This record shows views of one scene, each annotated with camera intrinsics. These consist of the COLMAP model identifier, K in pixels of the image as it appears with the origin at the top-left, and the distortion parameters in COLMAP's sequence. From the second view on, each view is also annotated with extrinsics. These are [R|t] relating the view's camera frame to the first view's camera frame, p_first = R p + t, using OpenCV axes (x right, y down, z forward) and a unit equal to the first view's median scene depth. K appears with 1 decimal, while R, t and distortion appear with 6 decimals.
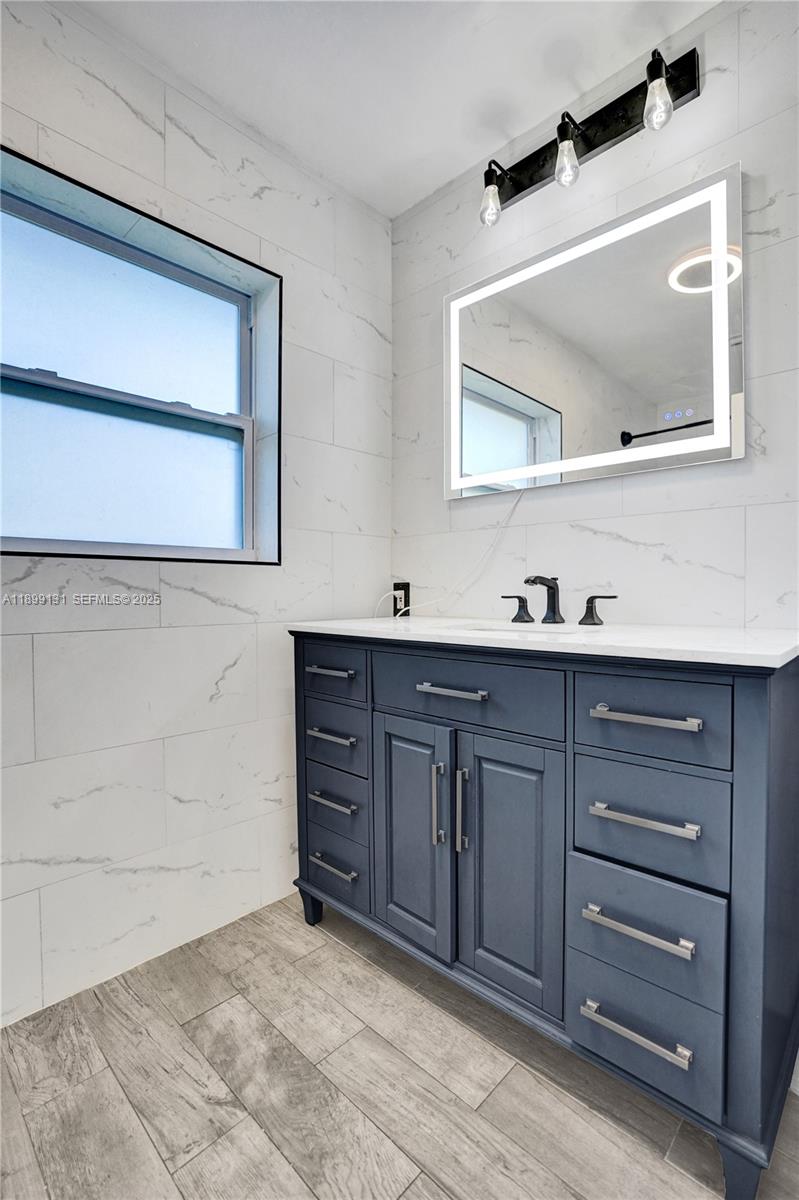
lens RADIAL K [[551.5, 0, 399.5], [0, 551.5, 600.0], [0, 0, 1]] dist [-0.082753, 0.032585]
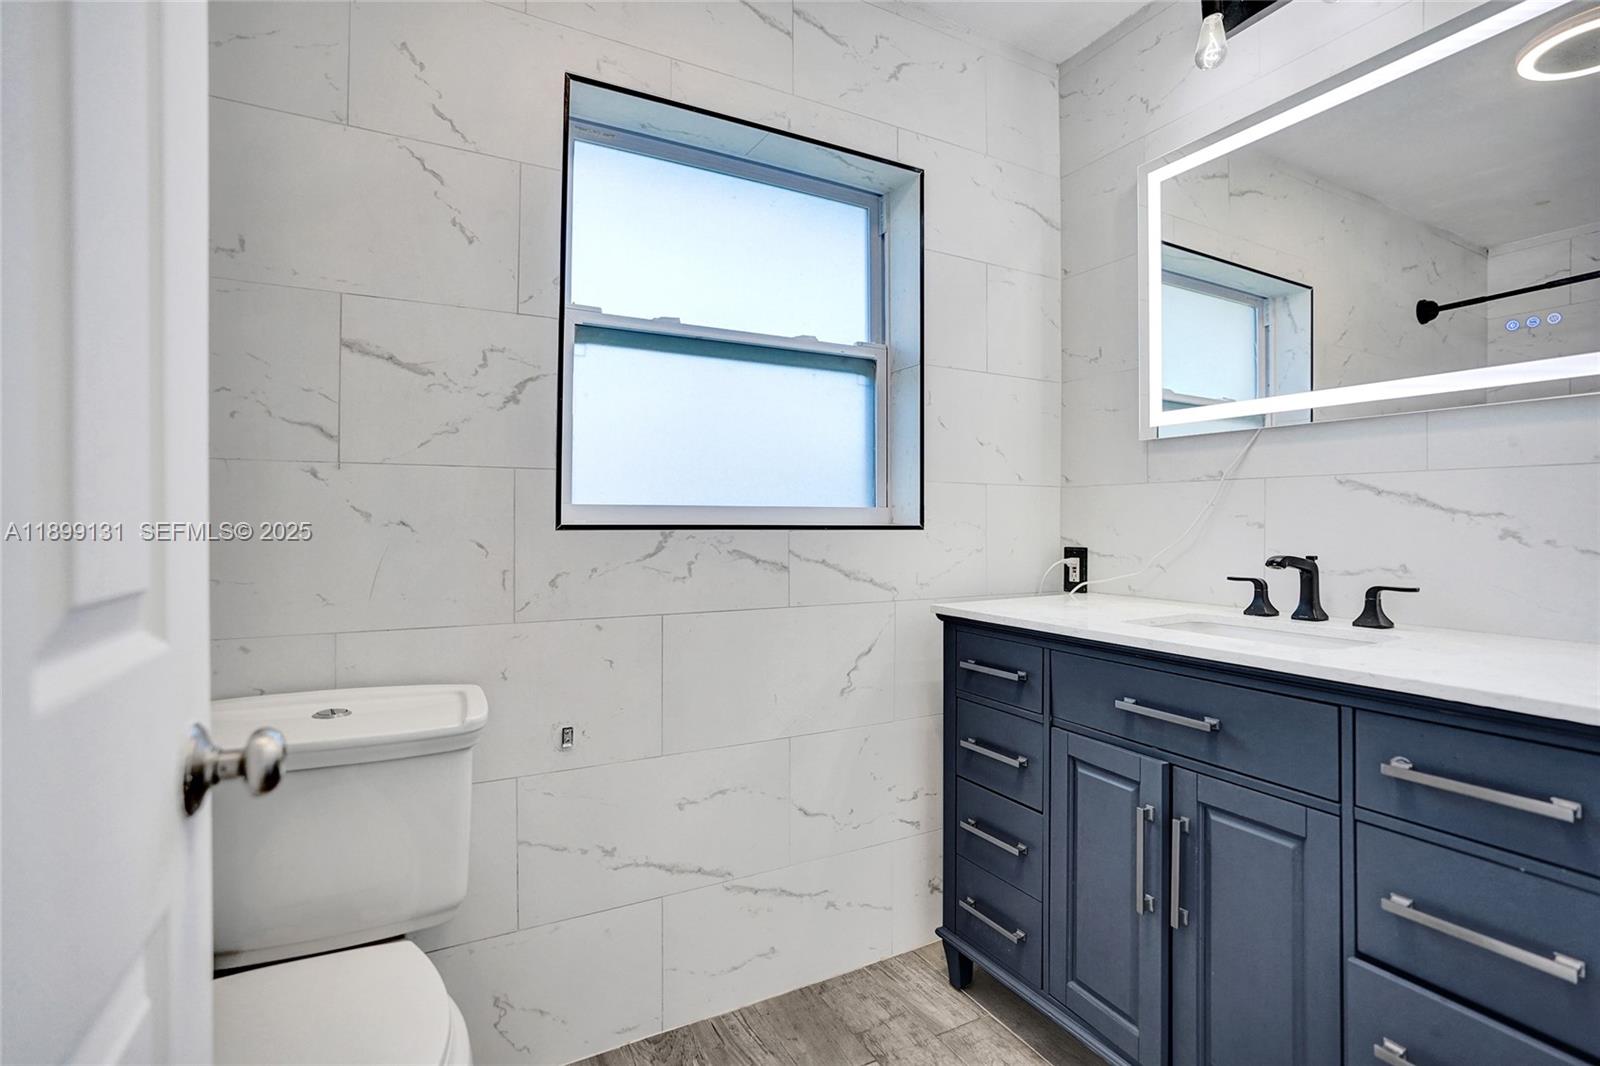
lens RADIAL K [[747.2, 0, 799.1], [0, 747.2, 516.8], [0, 0, 1]] dist [-0.059110, 0.027413]
pose [[0.951062, 0.004595, -0.308965, -0.061167], [-0.012531, 0.999640, -0.023705, -0.063338], [0.308745, 0.026417, 0.950778, -0.116666]]
